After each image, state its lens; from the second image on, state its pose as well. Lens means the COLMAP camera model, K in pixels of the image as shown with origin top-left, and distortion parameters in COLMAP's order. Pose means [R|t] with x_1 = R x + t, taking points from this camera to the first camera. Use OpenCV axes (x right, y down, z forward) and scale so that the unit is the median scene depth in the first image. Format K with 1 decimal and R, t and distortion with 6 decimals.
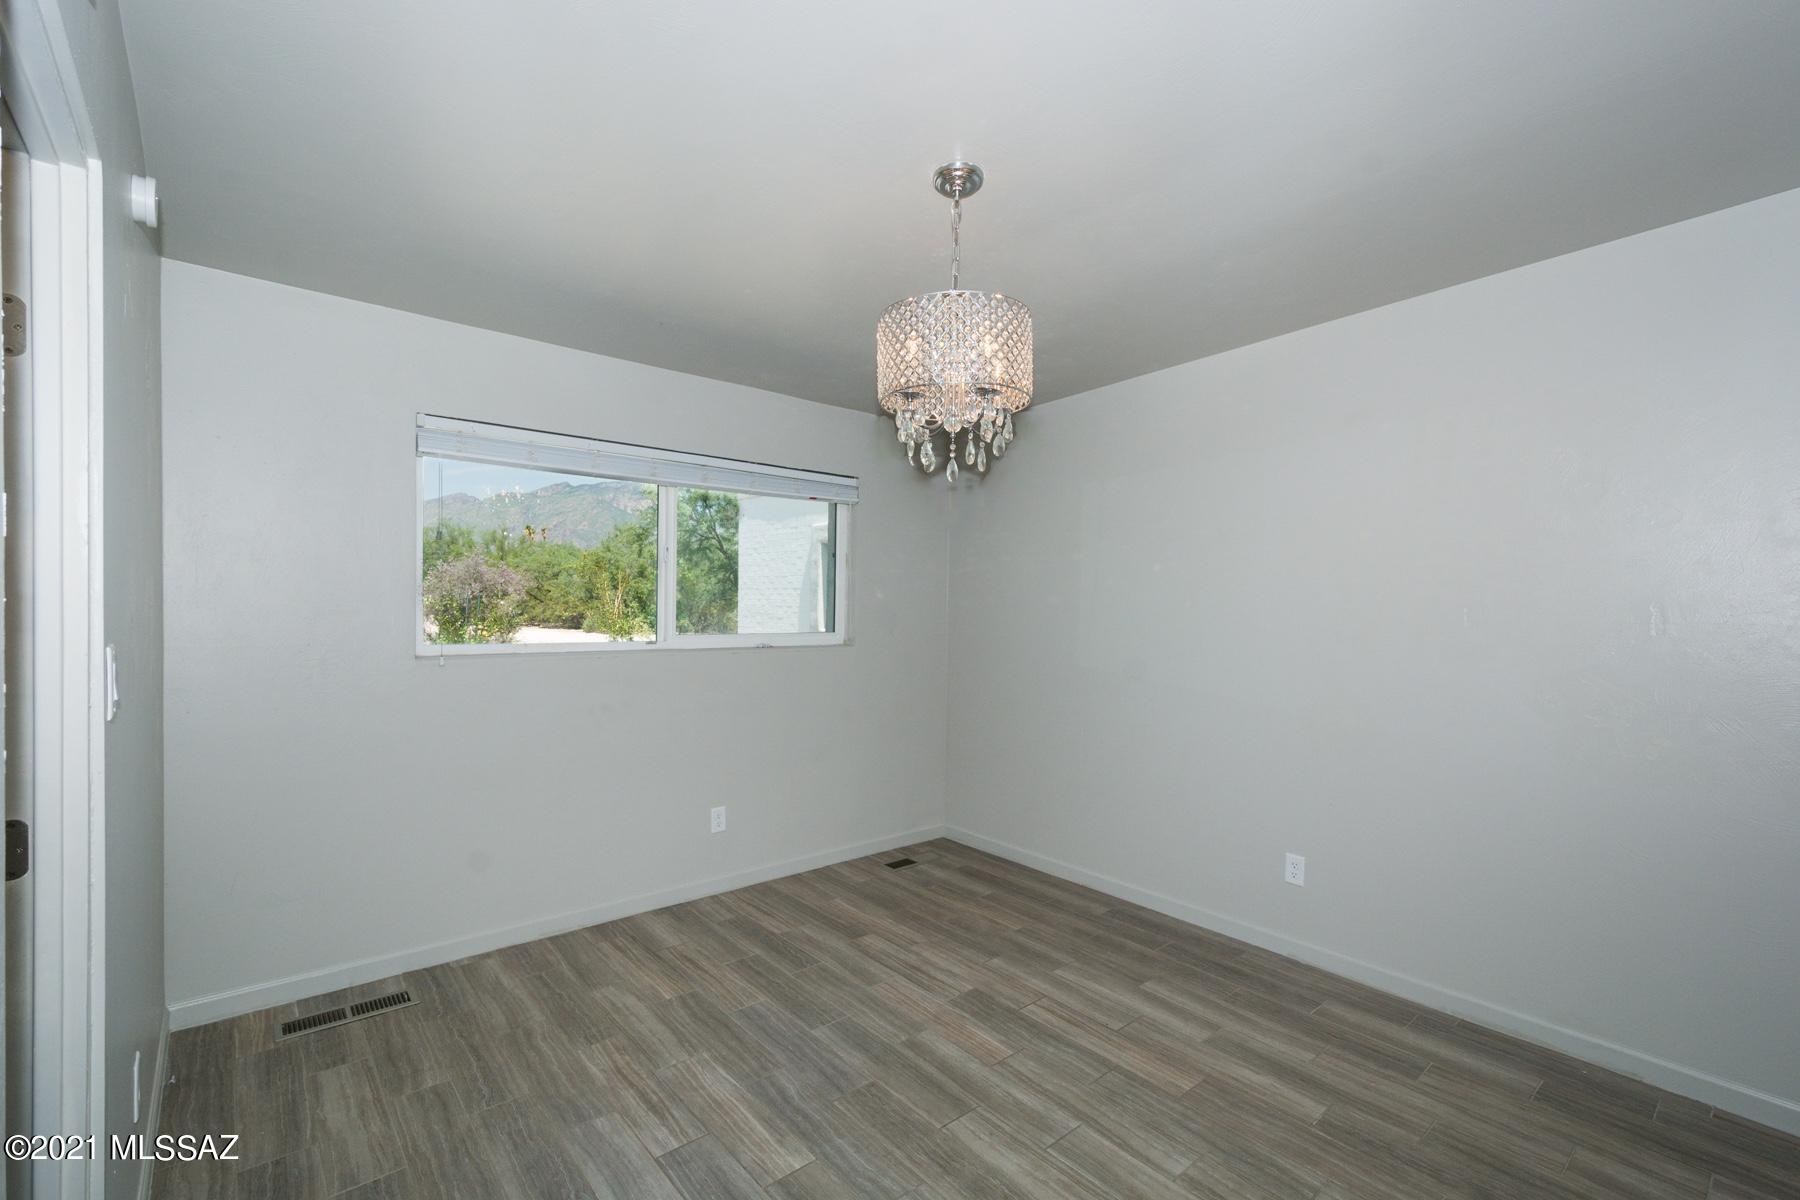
lens RADIAL K [[775.8, 0, 903.1], [0, 775.8, 606.1], [0, 0, 1]] dist [0.012771, -0.000050]
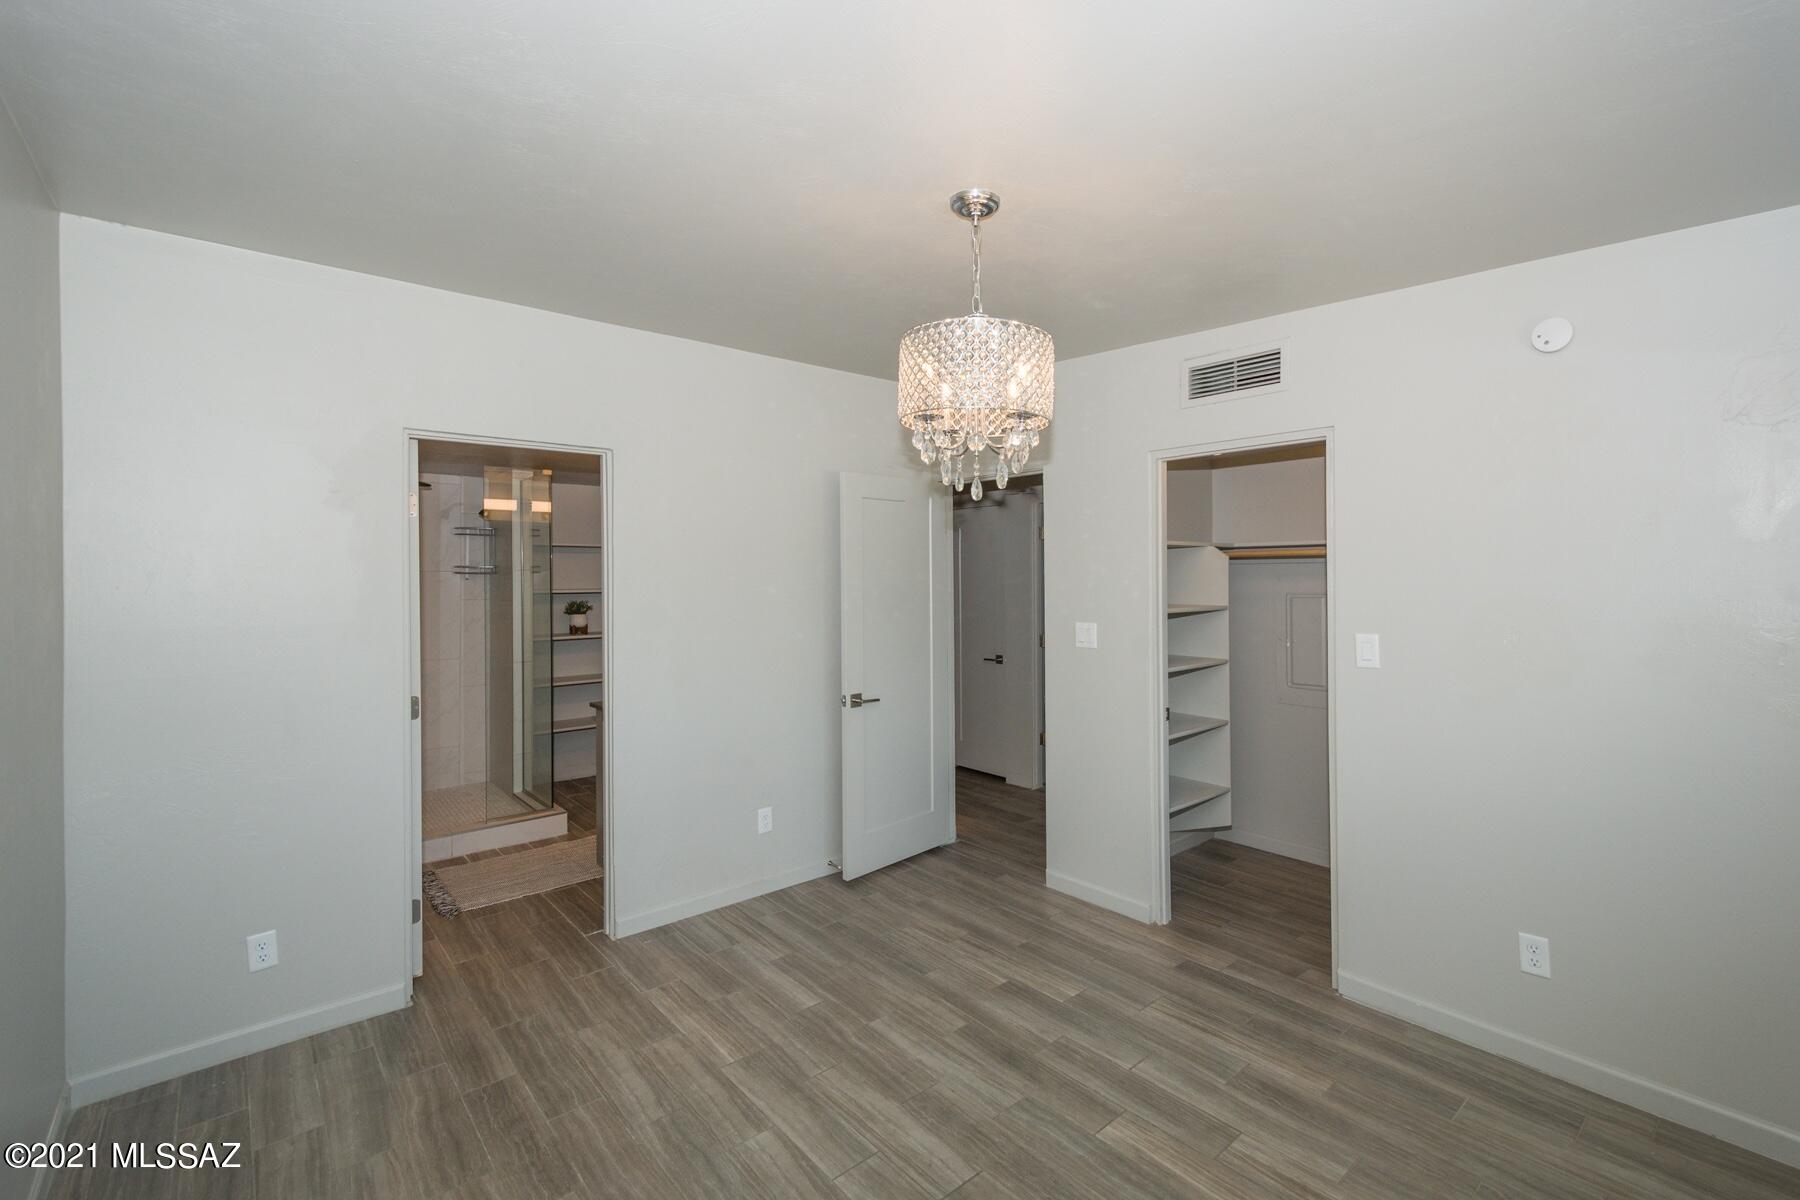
lens RADIAL K [[775.8, 0, 903.1], [0, 775.8, 606.1], [0, 0, 1]] dist [0.012771, -0.000050]
pose [[-0.999910, -0.009423, 0.009581, 0.148339], [-0.009062, 0.999271, 0.037084, -0.062021], [-0.009924, 0.036994, -0.999266, 2.017714]]
